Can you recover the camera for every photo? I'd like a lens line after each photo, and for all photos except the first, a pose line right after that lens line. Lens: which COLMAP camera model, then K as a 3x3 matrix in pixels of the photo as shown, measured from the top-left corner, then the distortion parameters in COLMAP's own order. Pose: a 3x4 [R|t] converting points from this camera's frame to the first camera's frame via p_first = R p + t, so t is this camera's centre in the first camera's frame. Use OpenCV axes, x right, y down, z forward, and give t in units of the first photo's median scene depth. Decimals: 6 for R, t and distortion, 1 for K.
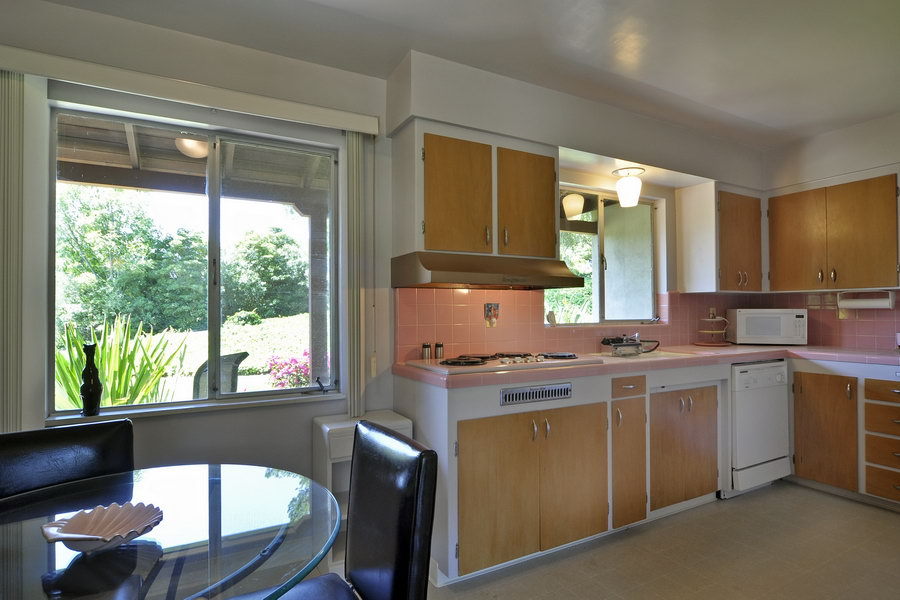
lens RADIAL K [[476.1, 0, 446.5], [0, 476.1, 306.2], [0, 0, 1]] dist [-0.025582, 0.000482]
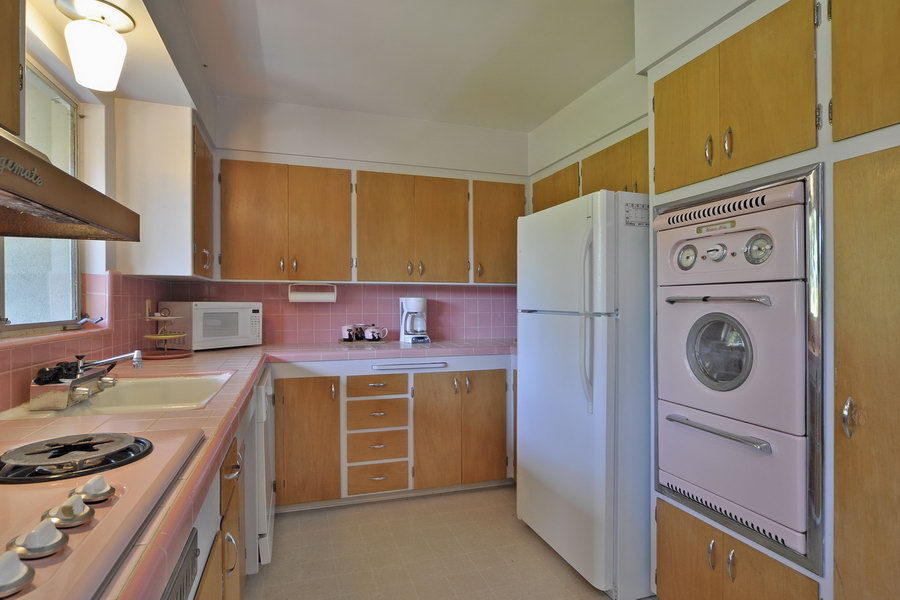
lens RADIAL K [[476.1, 0, 446.5], [0, 476.1, 306.2], [0, 0, 1]] dist [-0.025582, 0.000482]
pose [[0.187775, -0.004328, 0.982202, -0.012433], [-0.011423, 0.999913, 0.006590, 0.003641], [-0.982146, -0.012457, 0.187710, 0.537974]]
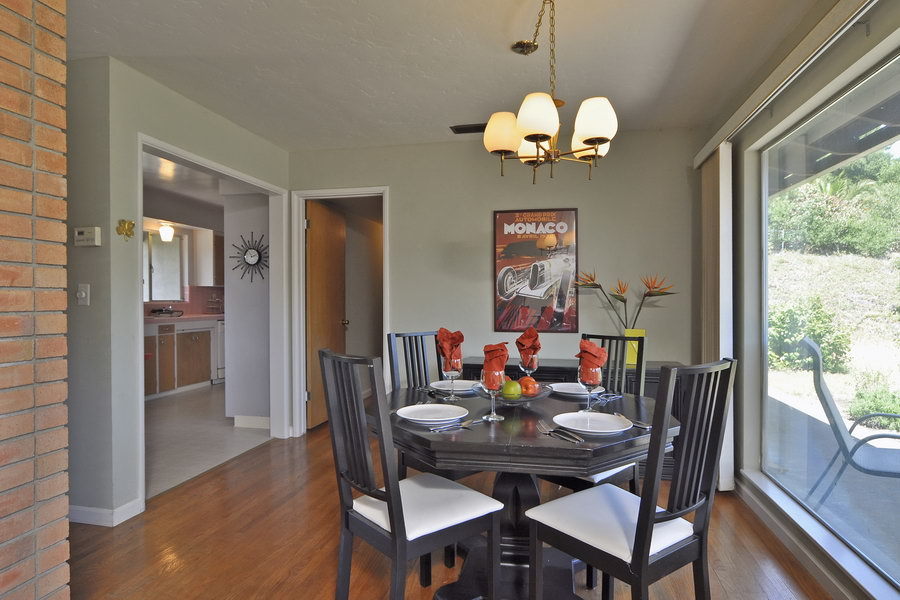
lens RADIAL K [[521.9, 0, 450.0], [0, 521.9, 300.0], [0, 0, 1]] dist [-0.000167, 0.000134]
pose [[0.648220, -0.004137, 0.761442, -0.469395], [-0.013079, 0.999777, 0.016566, -0.021596], [-0.761340, -0.020698, 0.648022, -1.216162]]
